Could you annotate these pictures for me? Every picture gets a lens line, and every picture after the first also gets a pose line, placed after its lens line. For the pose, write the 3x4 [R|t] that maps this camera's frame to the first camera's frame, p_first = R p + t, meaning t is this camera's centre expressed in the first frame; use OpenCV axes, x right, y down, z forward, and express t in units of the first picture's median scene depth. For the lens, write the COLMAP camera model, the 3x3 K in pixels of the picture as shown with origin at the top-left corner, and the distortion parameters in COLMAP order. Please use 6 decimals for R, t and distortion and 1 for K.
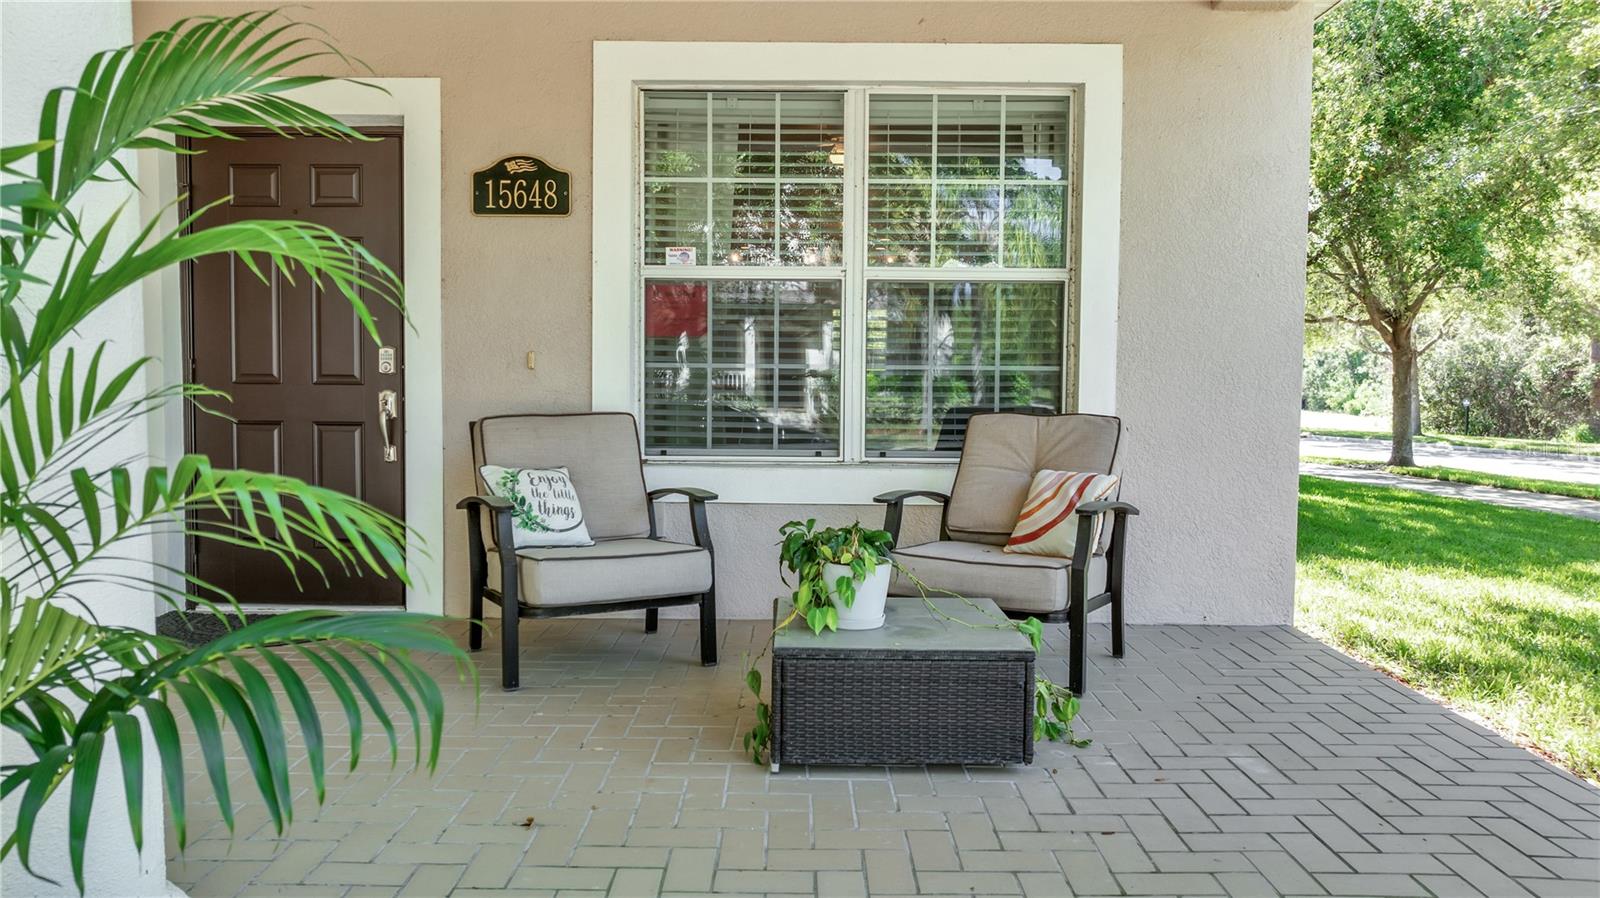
lens RADIAL K [[1124.2, 0, 805.2], [0, 1124.2, 449.1], [0, 0, 1]] dist [-0.033765, 0.025058]
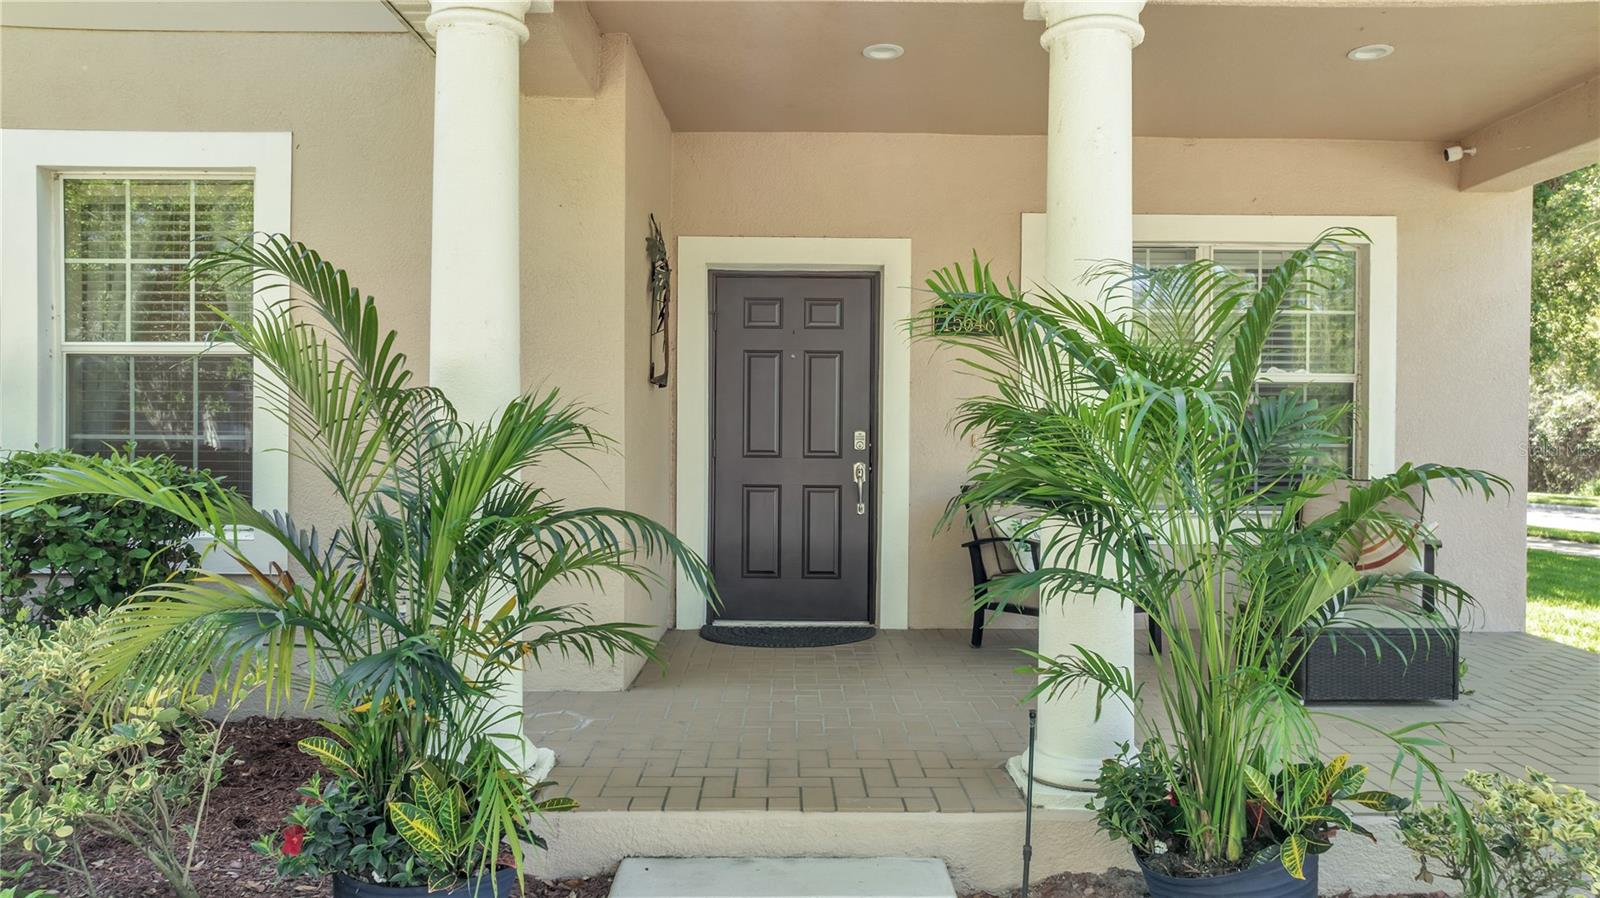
lens RADIAL K [[1124.2, 0, 799.6], [0, 1124.2, 450.7], [0, 0, 1]] dist [-0.033765, 0.025058]
pose [[0.999997, -0.002566, 0.000367, -0.462342], [0.002581, 0.998826, -0.048371, -0.000934], [-0.000243, 0.048372, 0.998829, -0.381815]]
